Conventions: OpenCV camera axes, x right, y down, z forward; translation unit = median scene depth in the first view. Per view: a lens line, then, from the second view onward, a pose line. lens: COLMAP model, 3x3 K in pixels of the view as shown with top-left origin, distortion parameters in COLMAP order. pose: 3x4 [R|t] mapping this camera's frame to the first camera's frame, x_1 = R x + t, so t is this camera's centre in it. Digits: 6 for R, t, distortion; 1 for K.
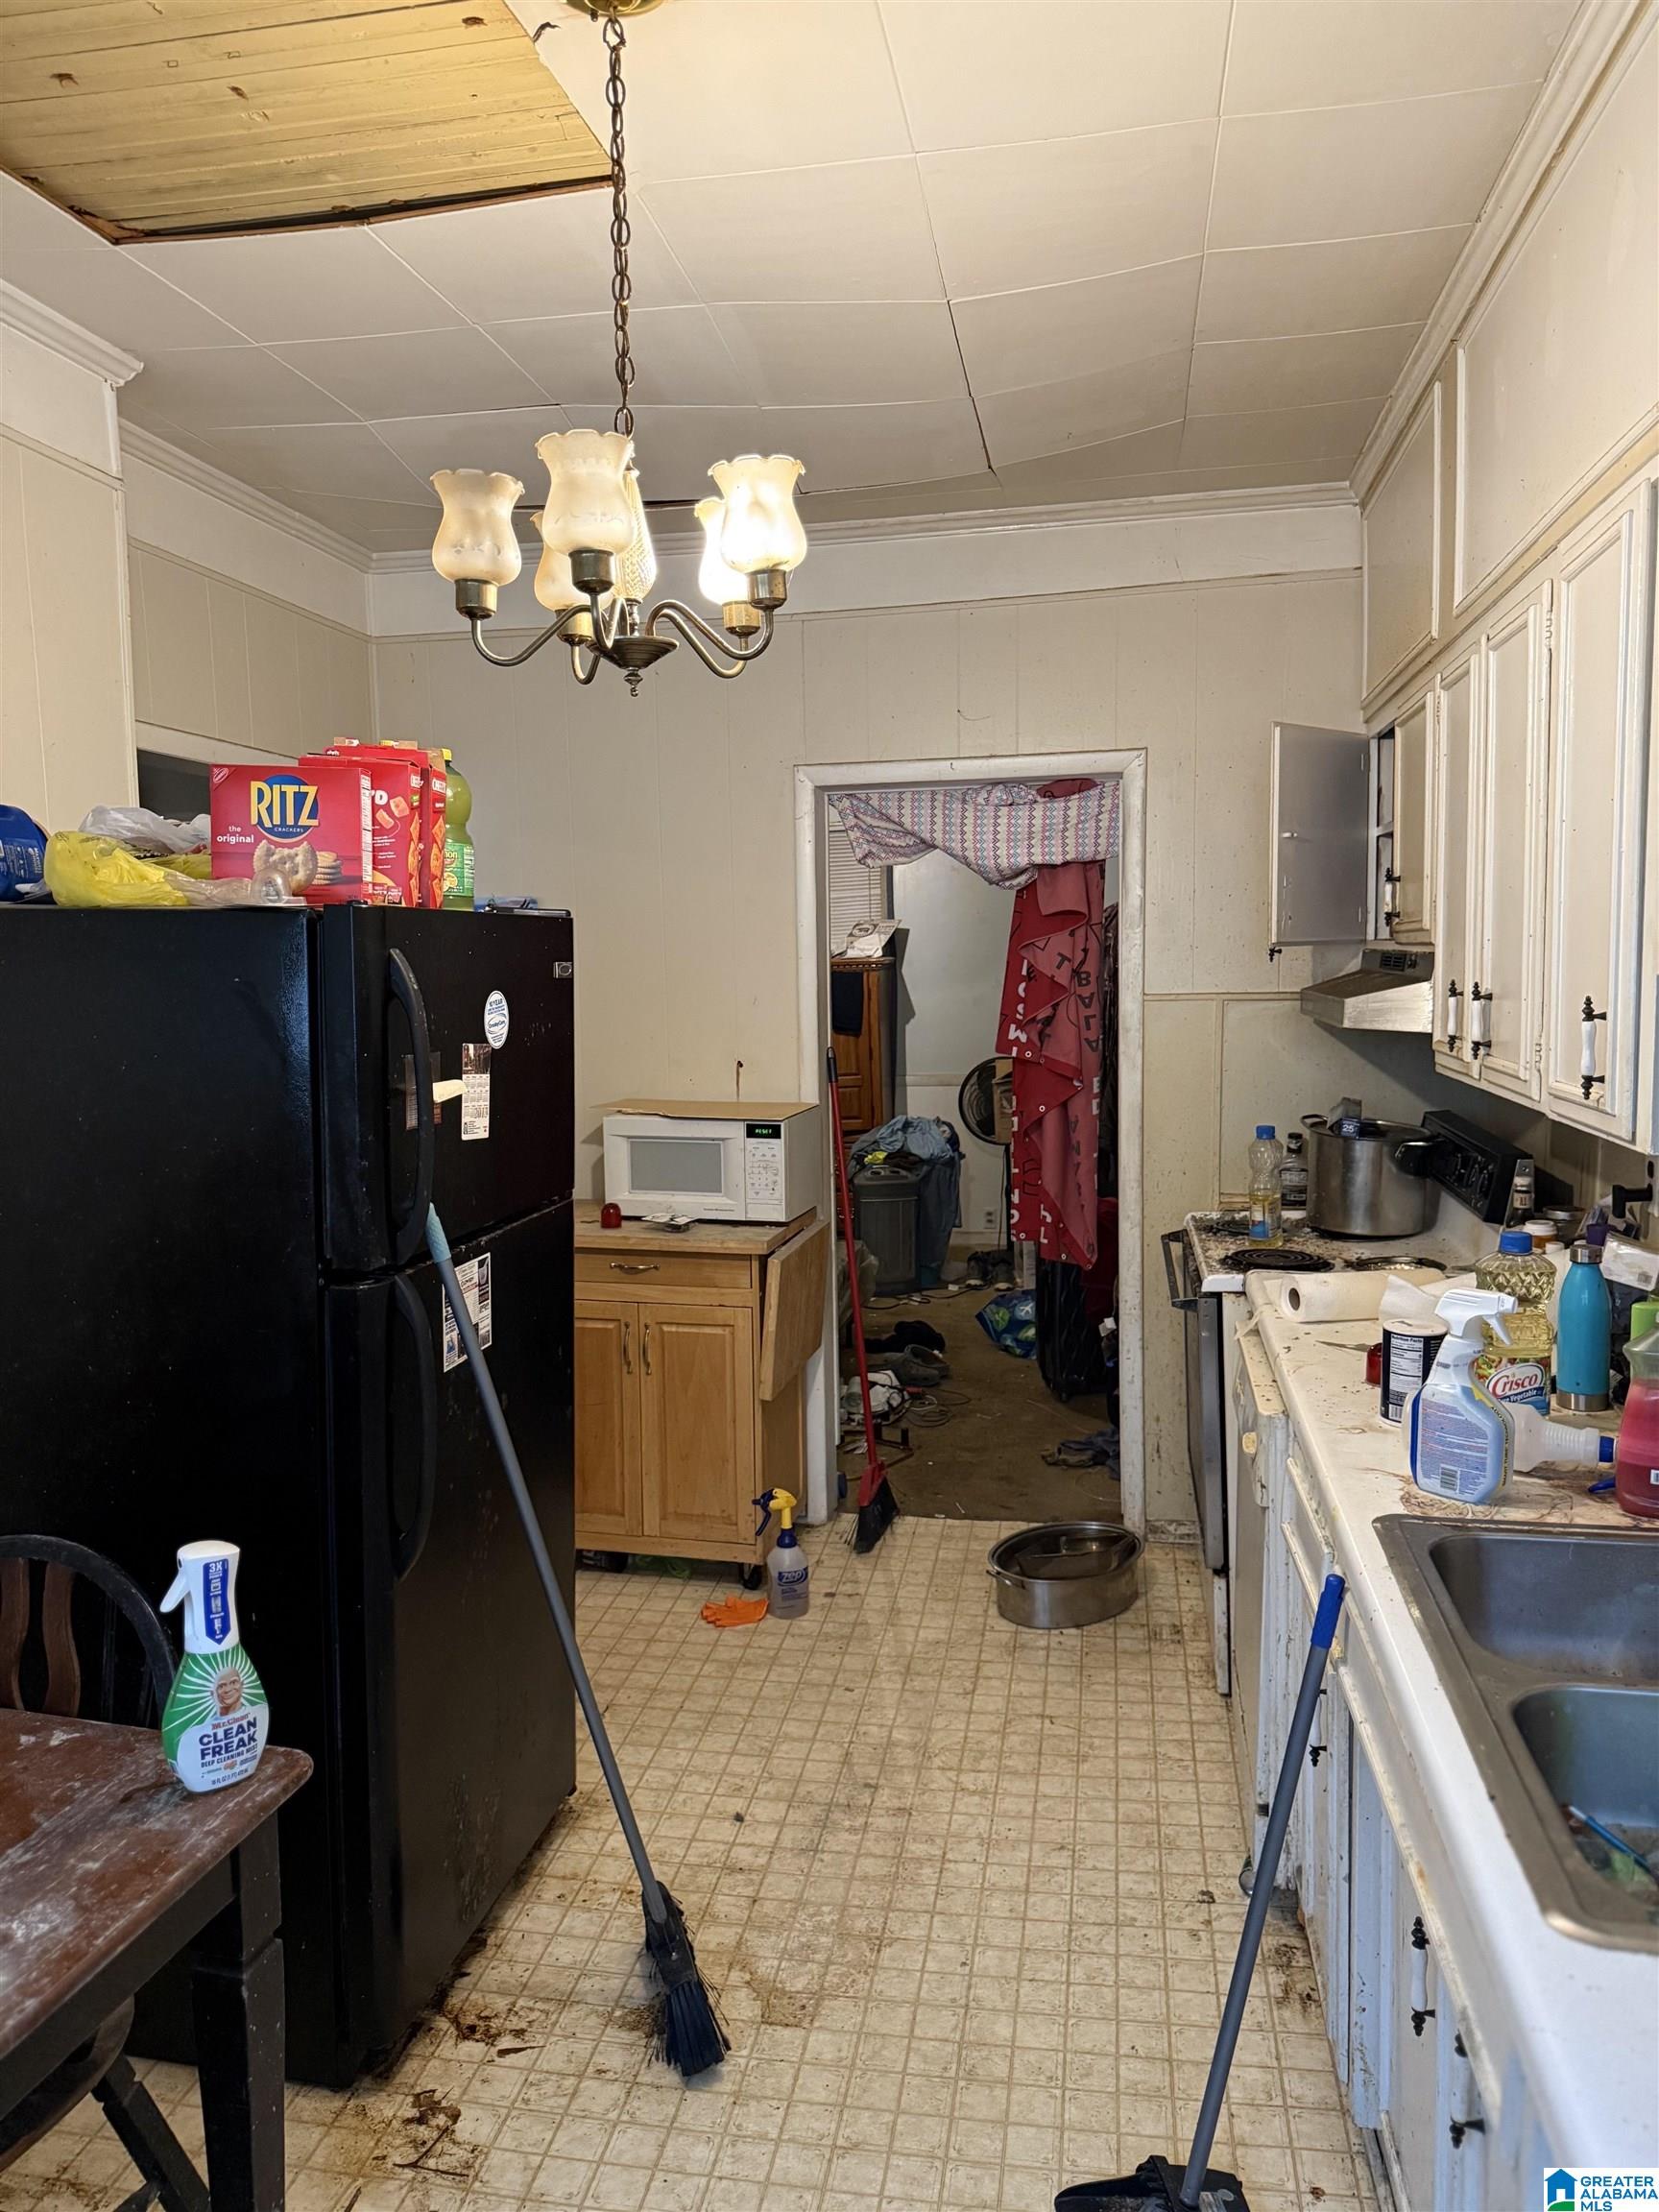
lens RADIAL K [[1562.3, 0, 801.3], [0, 1562.3, 1096.2], [0, 0, 1]] dist [0.056331, -0.080169]
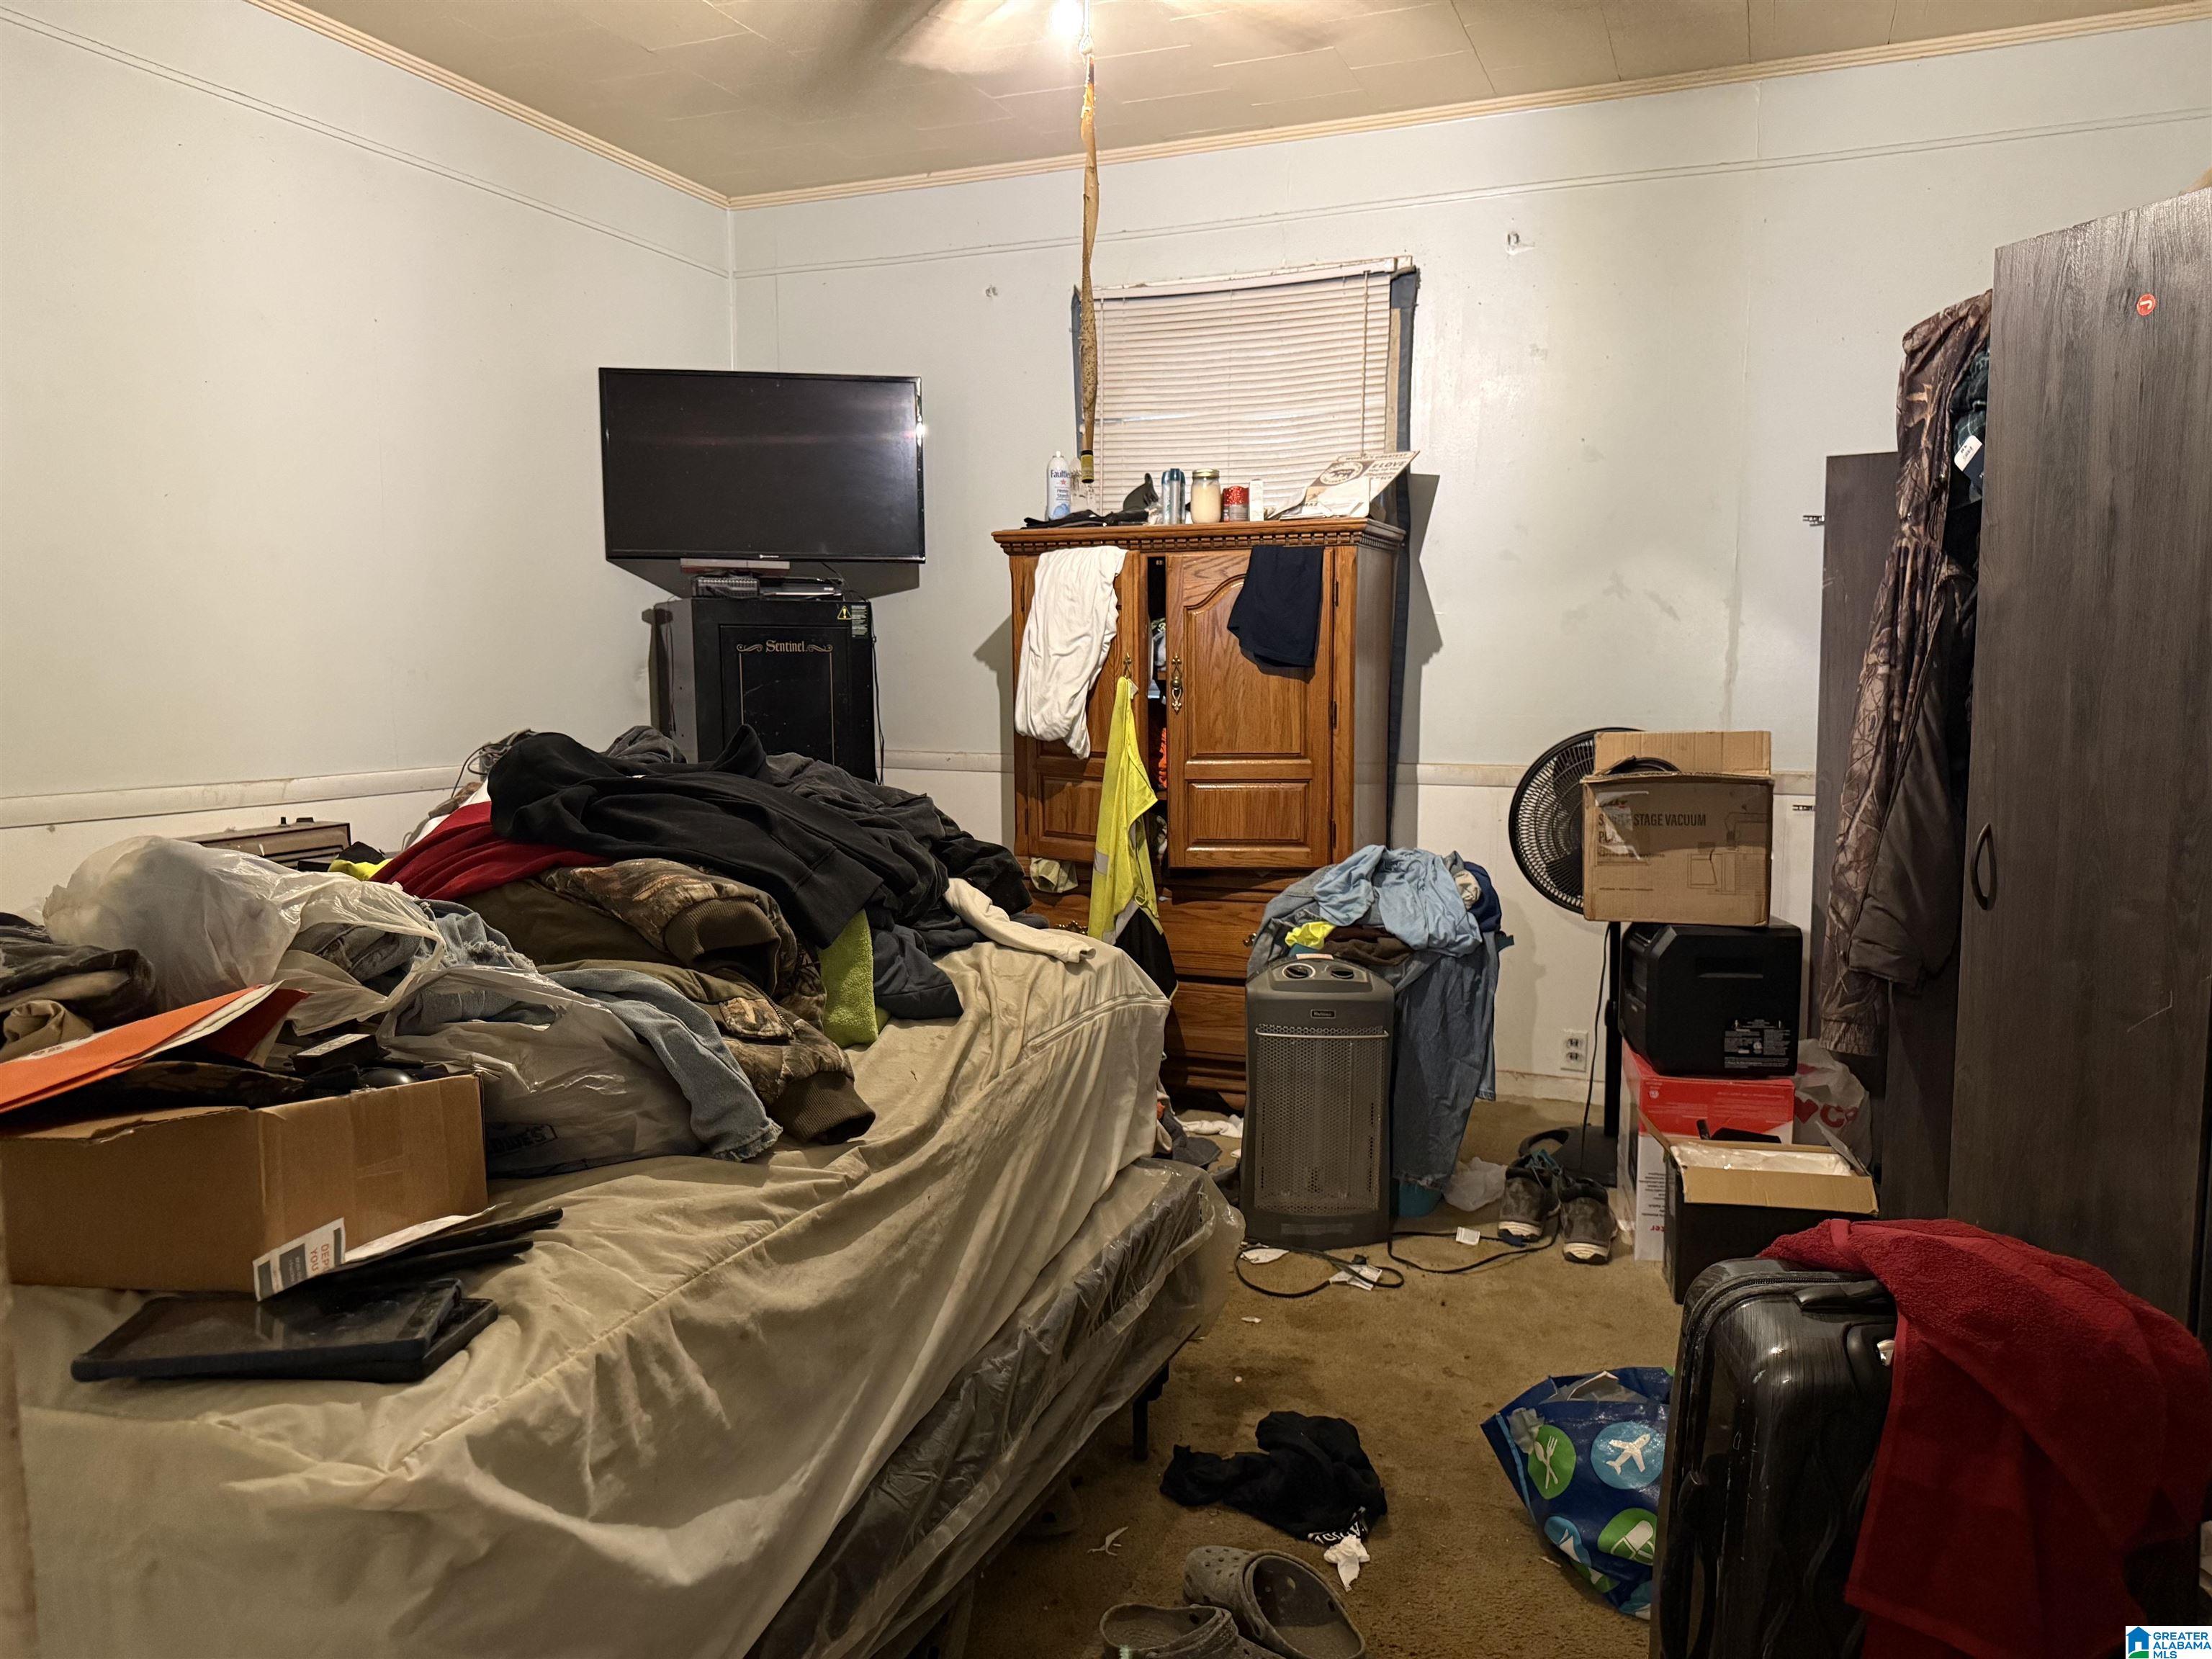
lens RADIAL K [[1562.3, 0, 1101.8], [0, 1562.3, 823.2], [0, 0, 1]] dist [0.056331, -0.080169]
pose [[0.979011, 0.044344, -0.198923, 0.077817], [-0.039909, 0.998858, 0.026253, -0.003079], [0.199860, -0.017763, 0.979663, 0.535299]]
